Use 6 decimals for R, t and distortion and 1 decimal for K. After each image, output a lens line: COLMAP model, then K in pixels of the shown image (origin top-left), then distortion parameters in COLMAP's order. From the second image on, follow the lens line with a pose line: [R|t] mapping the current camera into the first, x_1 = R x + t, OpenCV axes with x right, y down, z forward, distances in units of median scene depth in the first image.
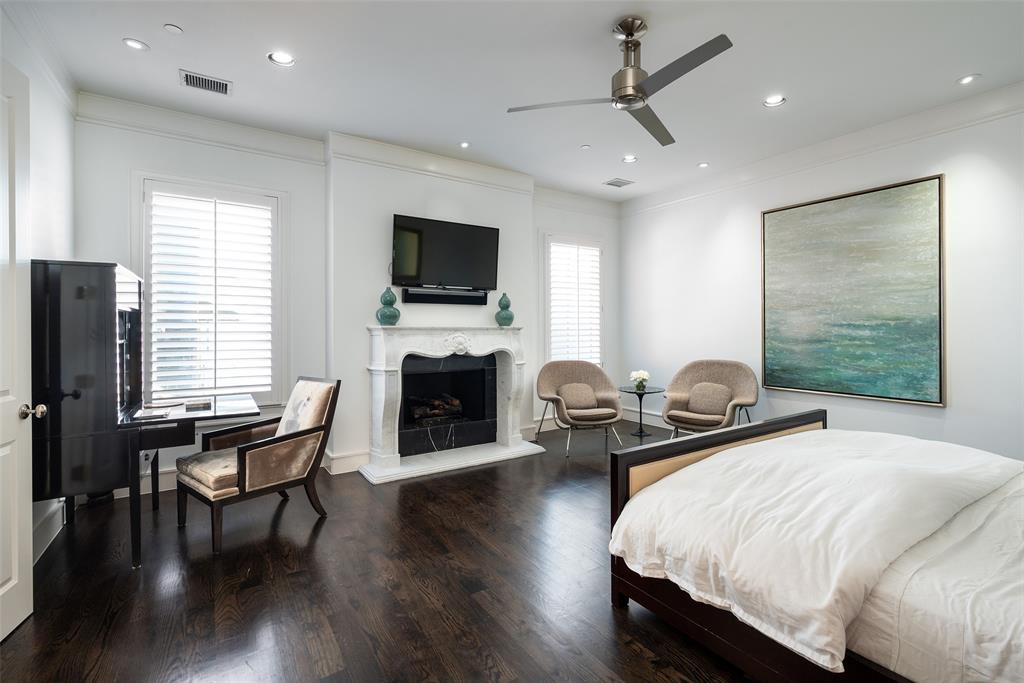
lens RADIAL K [[476.1, 0, 520.2], [0, 476.1, 330.2], [0, 0, 1]] dist [0.004244, 0.000661]
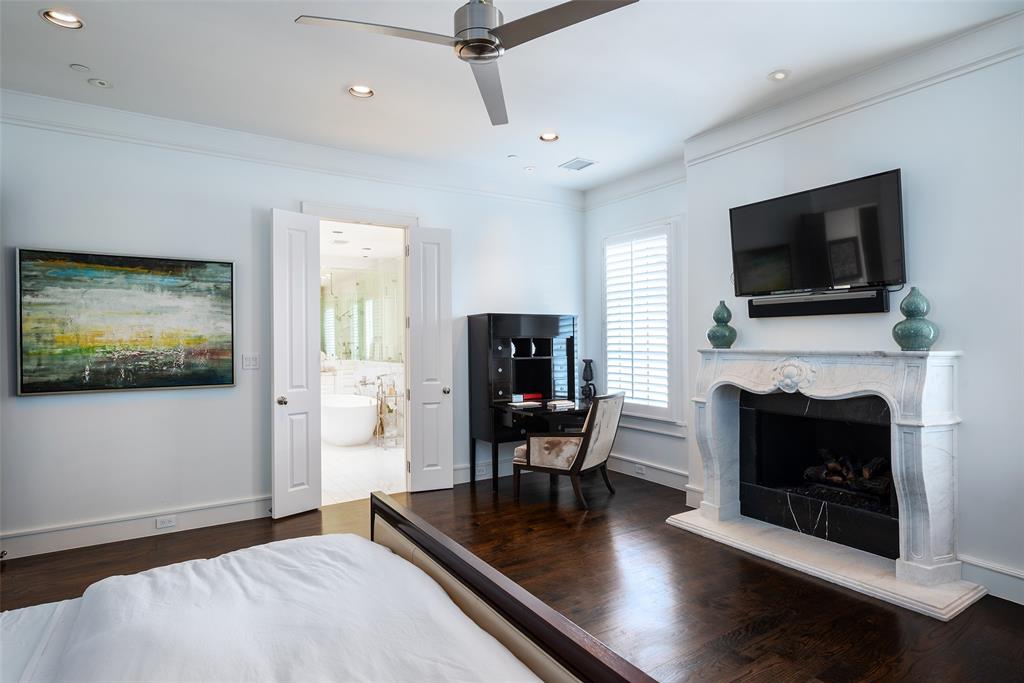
lens RADIAL K [[529.0, 0, 513.4], [0, 529.0, 343.3], [0, 0, 1]] dist [0.001436, 0.000346]
pose [[-0.005888, 0.006319, -0.999963, 0.622932], [0.002796, 0.999976, 0.006303, -0.024009], [0.999979, -0.002759, -0.005906, 0.631360]]
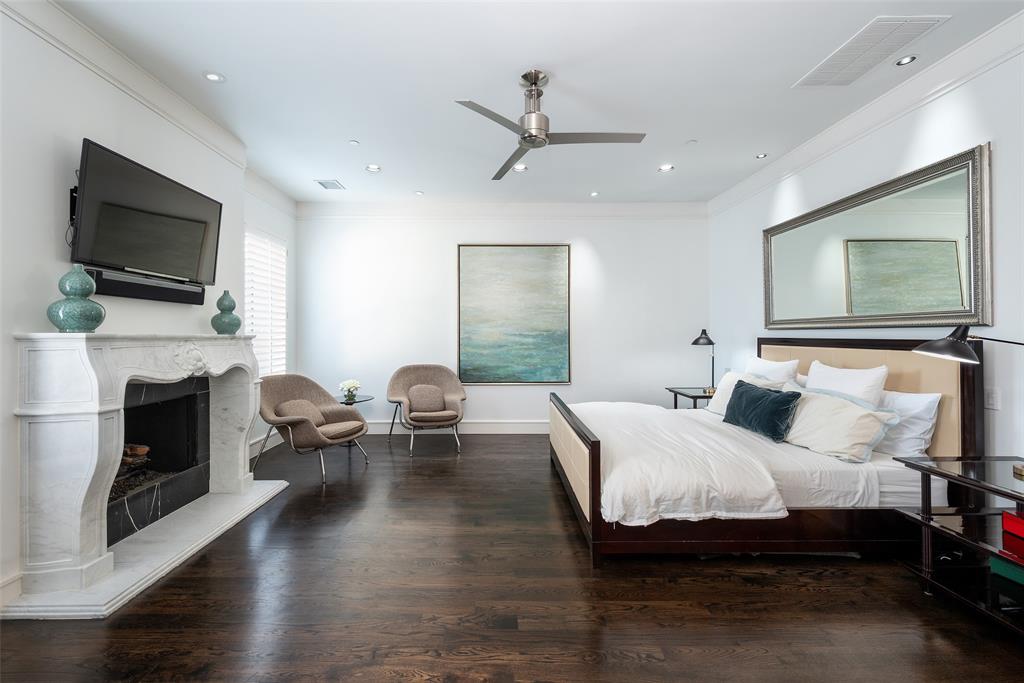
lens RADIAL K [[446.3, 0, 488.2], [0, 446.3, 335.2], [0, 0, 1]] dist [-0.000469, 0.000922]
pose [[0.552038, 0.002787, 0.833814, -0.439904], [0.005176, 0.999964, -0.006769, -0.000760], [-0.833803, 0.008052, 0.552004, 0.297808]]
